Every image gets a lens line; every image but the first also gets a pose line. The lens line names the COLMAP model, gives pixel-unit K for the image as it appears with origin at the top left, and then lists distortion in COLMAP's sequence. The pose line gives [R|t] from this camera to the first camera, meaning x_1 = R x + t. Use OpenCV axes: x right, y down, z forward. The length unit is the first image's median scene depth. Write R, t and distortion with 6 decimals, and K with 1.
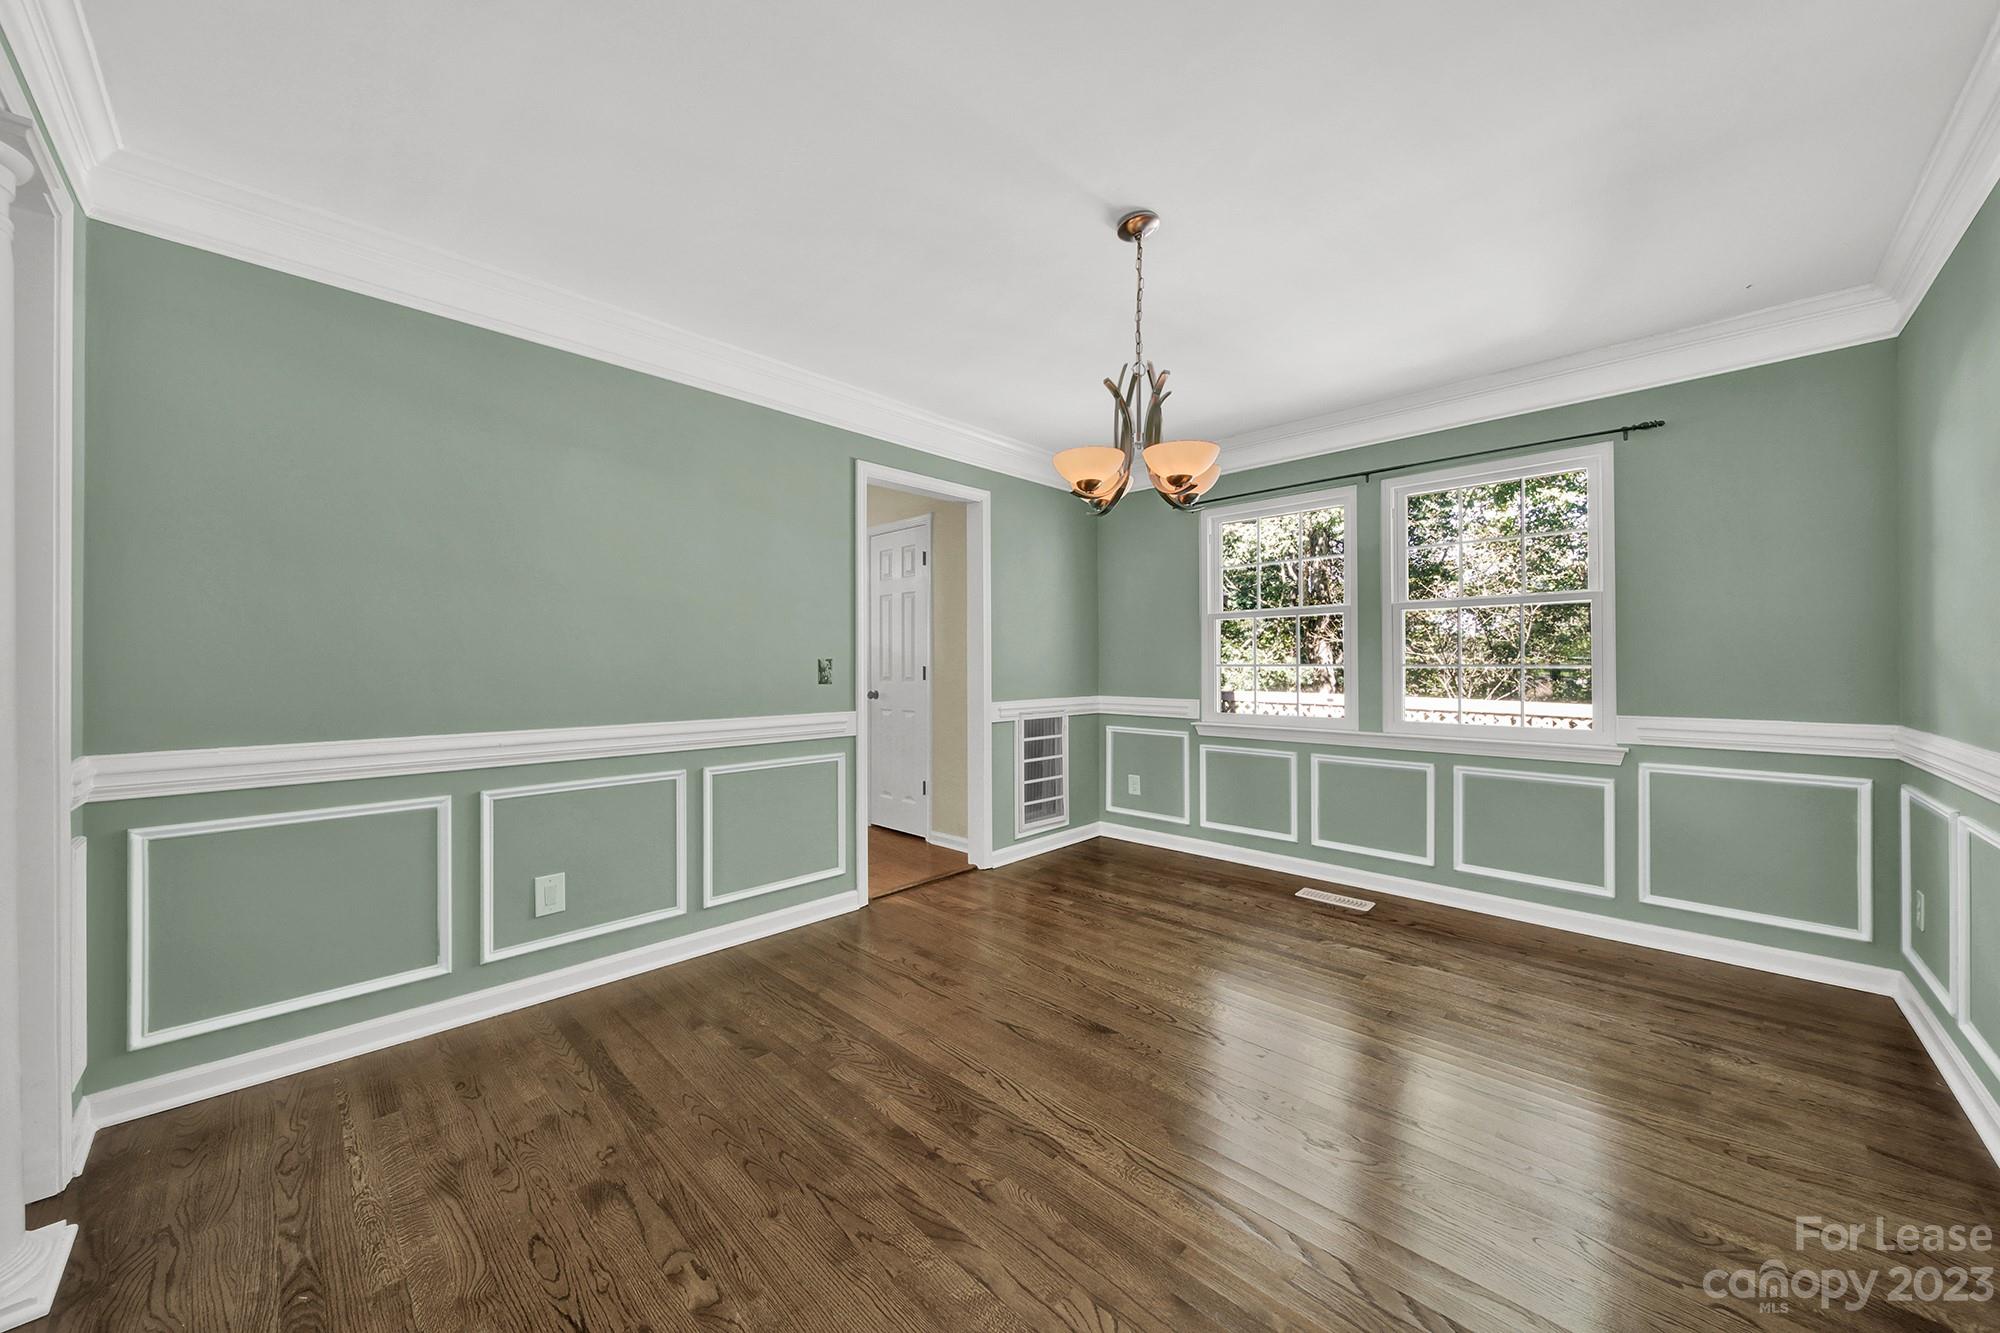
lens RADIAL K [[704.8, 0, 992.9], [0, 704.8, 664.7], [0, 0, 1]] dist [-0.002259, -0.000046]
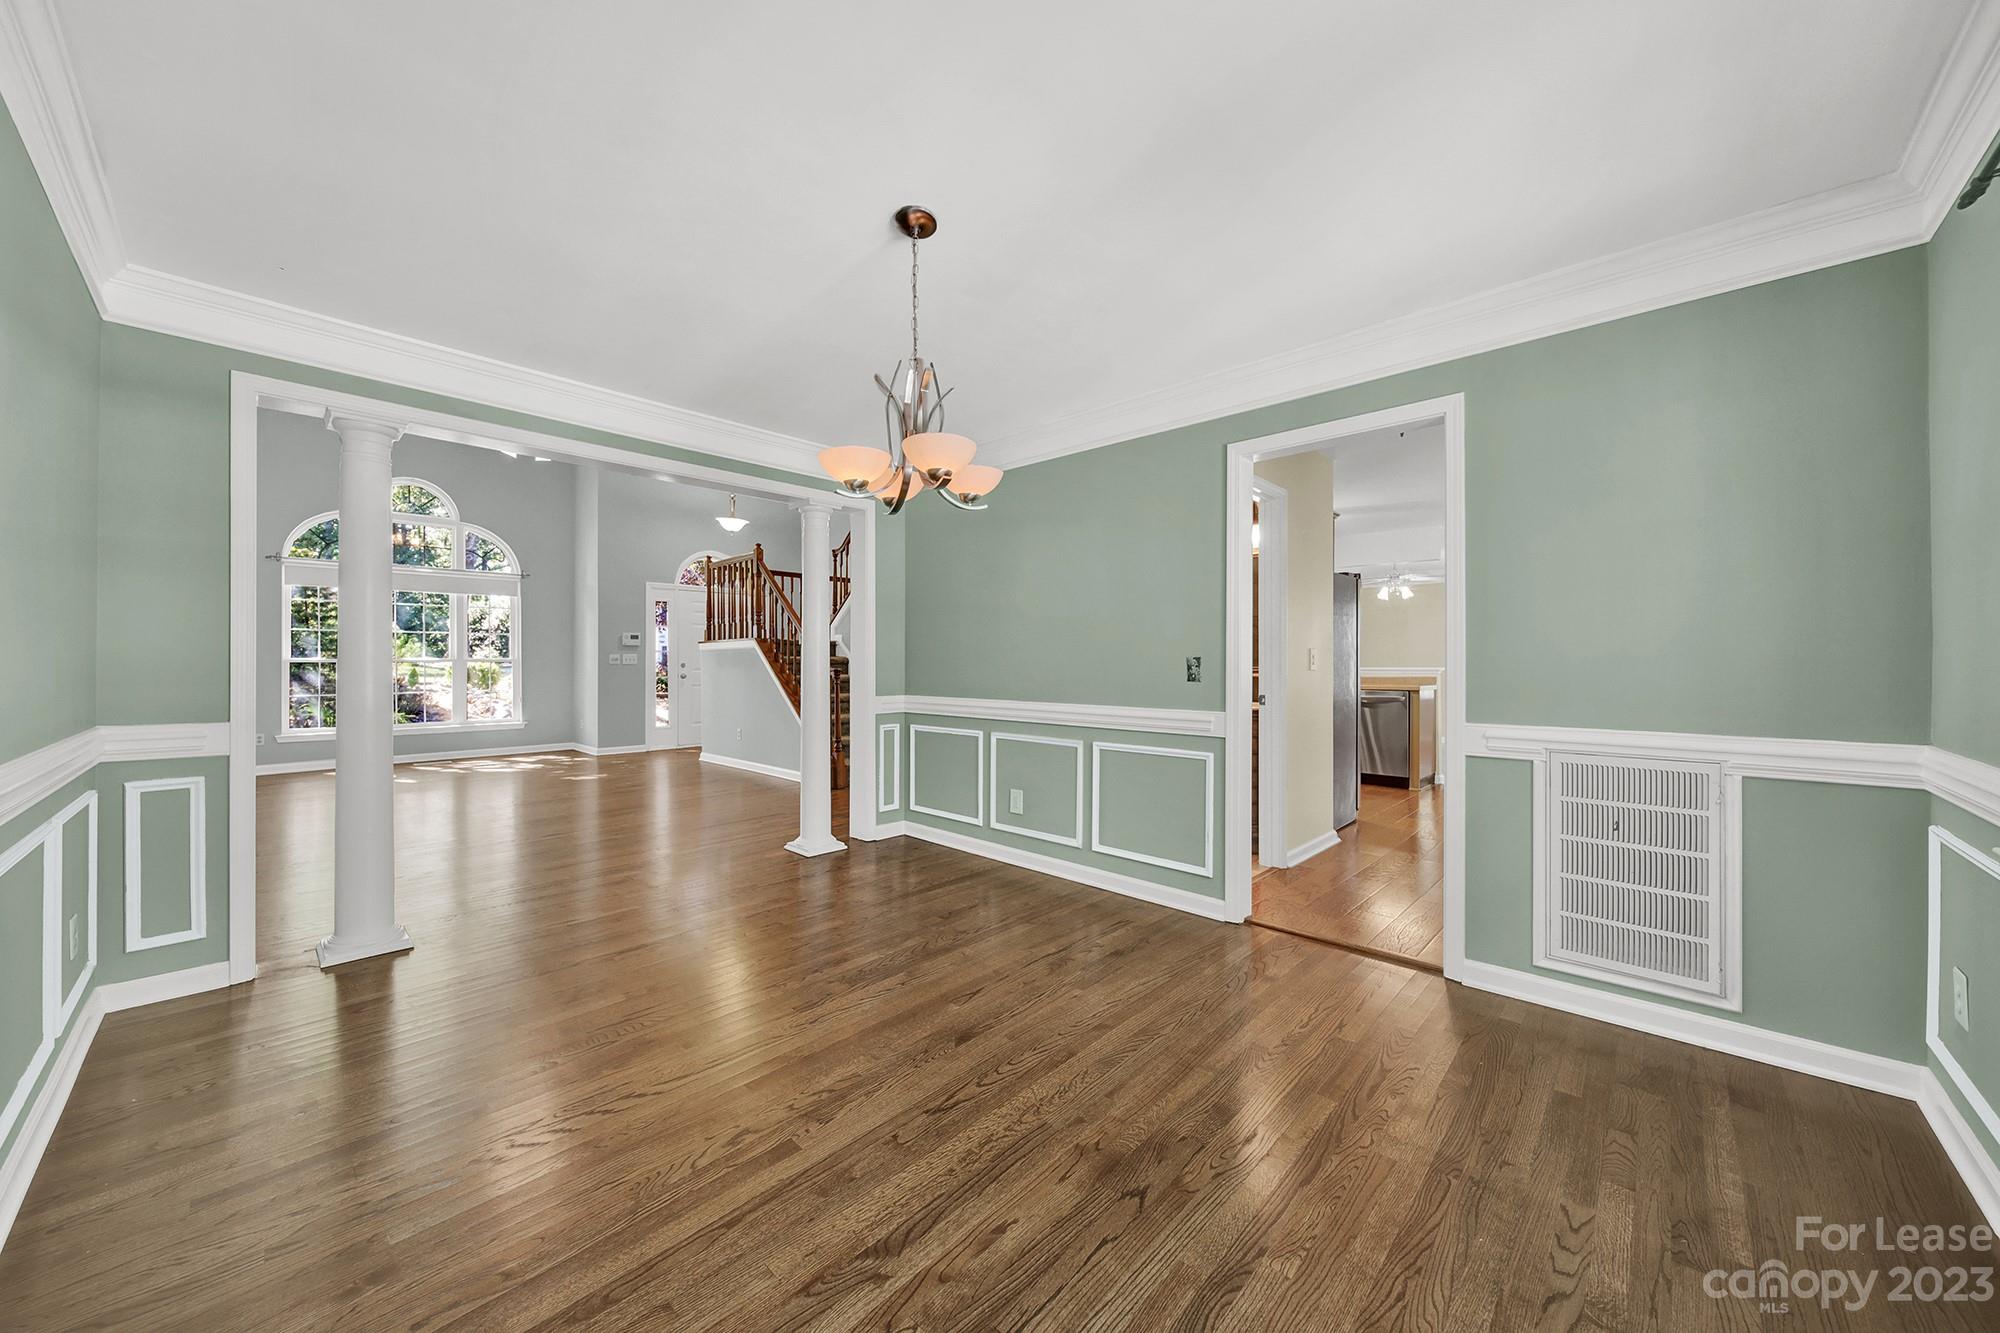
lens RADIAL K [[704.8, 0, 999.0], [0, 704.8, 659.8], [0, 0, 1]] dist [-0.002259, -0.000046]
pose [[0.019554, 0.002548, -0.999806, 0.935295], [0.001848, 0.999995, 0.002584, -0.008563], [0.999807, -0.001898, 0.019549, 0.851789]]
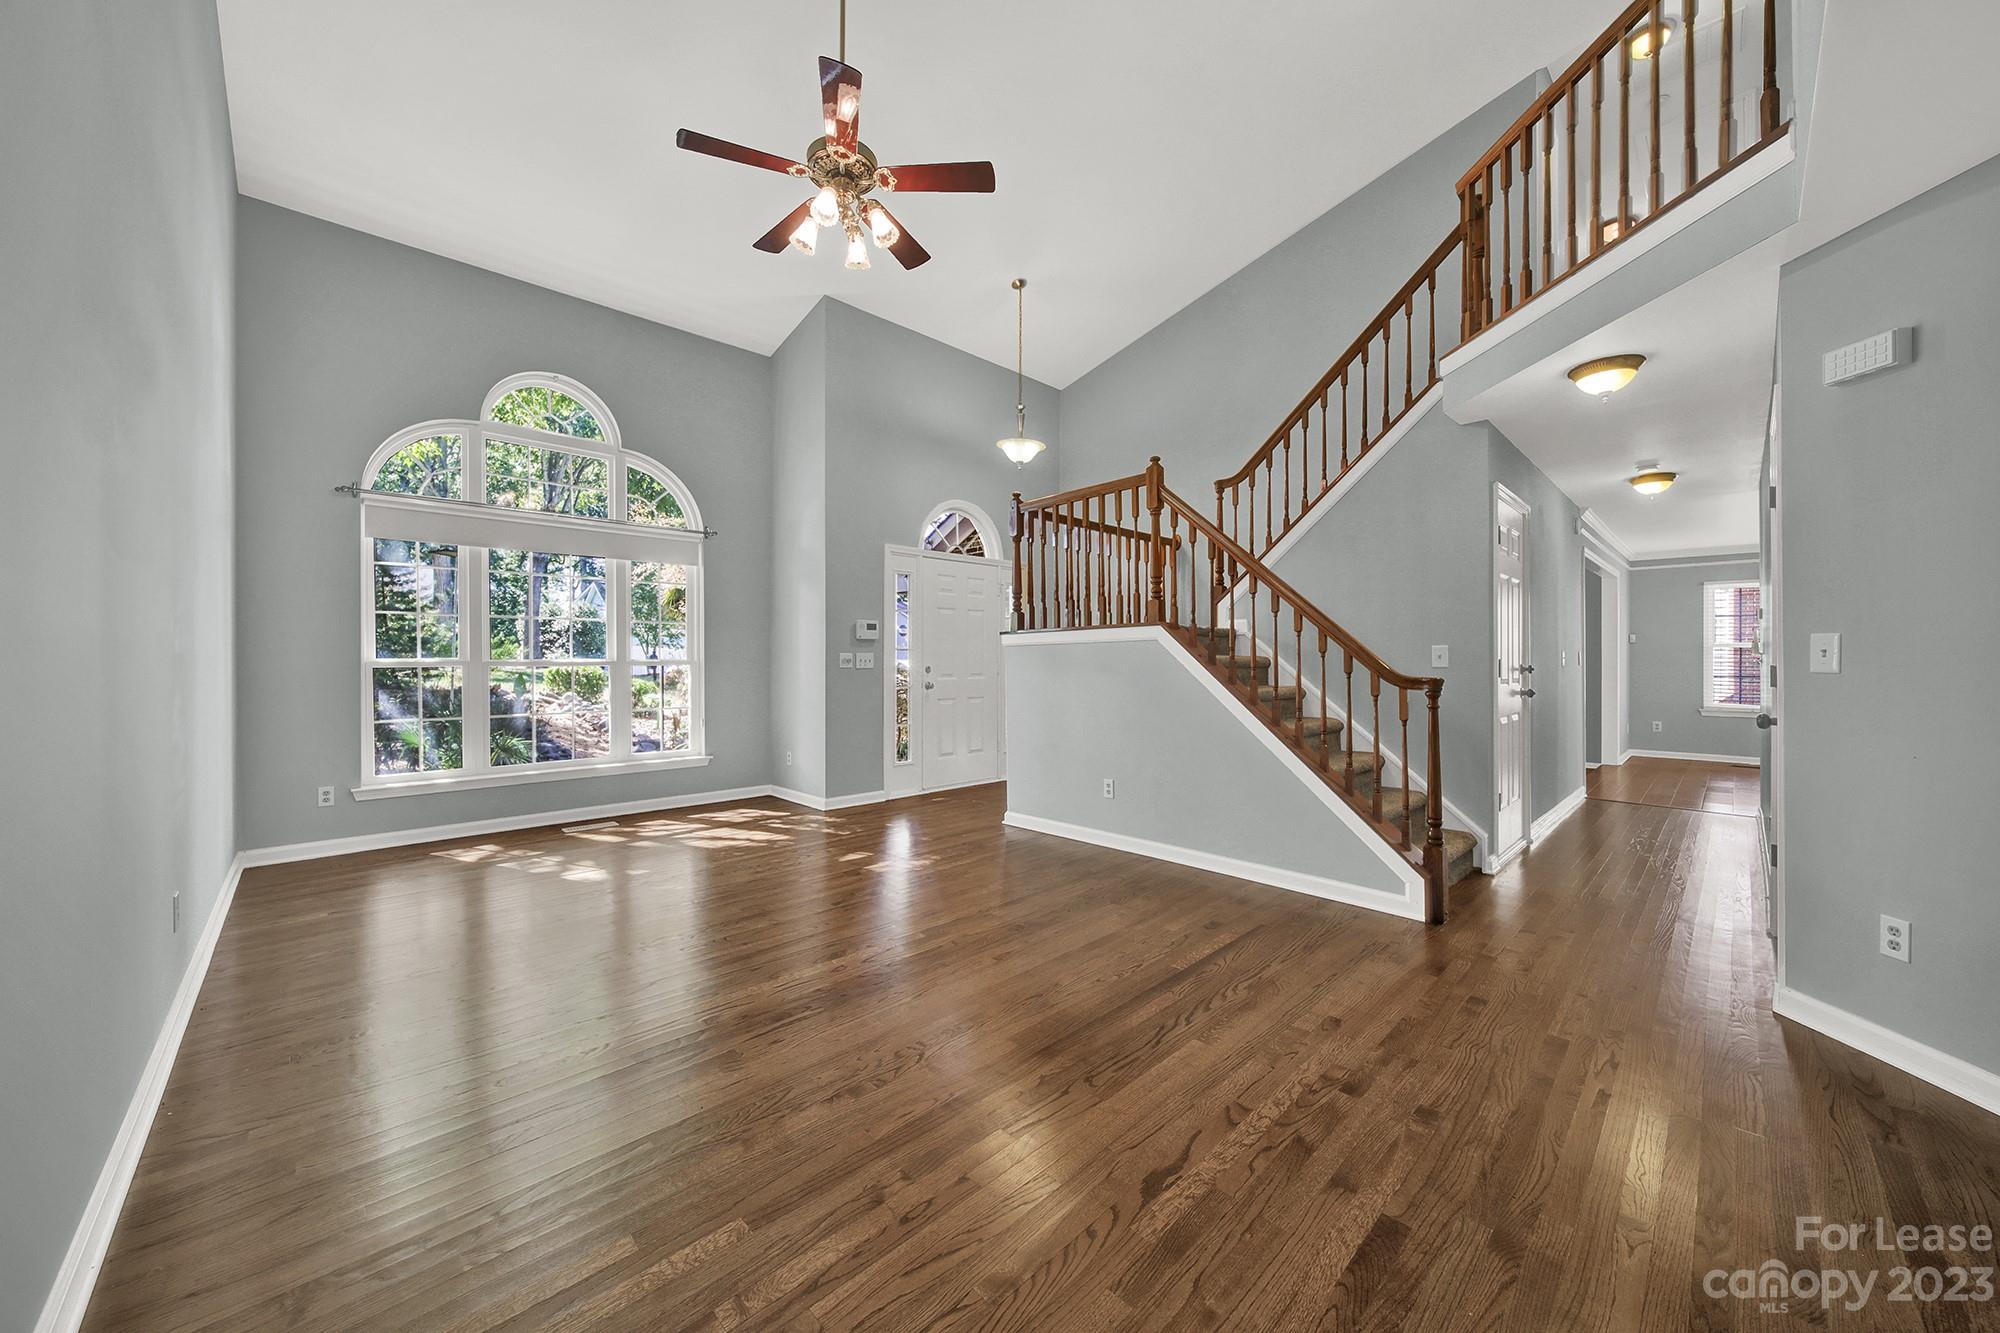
lens RADIAL K [[704.8, 0, 999.4], [0, 704.8, 662.7], [0, 0, 1]] dist [-0.002259, -0.000046]
pose [[-0.038785, 0.004942, -0.999235, 0.568118], [0.004871, 0.999977, 0.004756, -0.008376], [0.999236, -0.004683, -0.038808, 0.491171]]
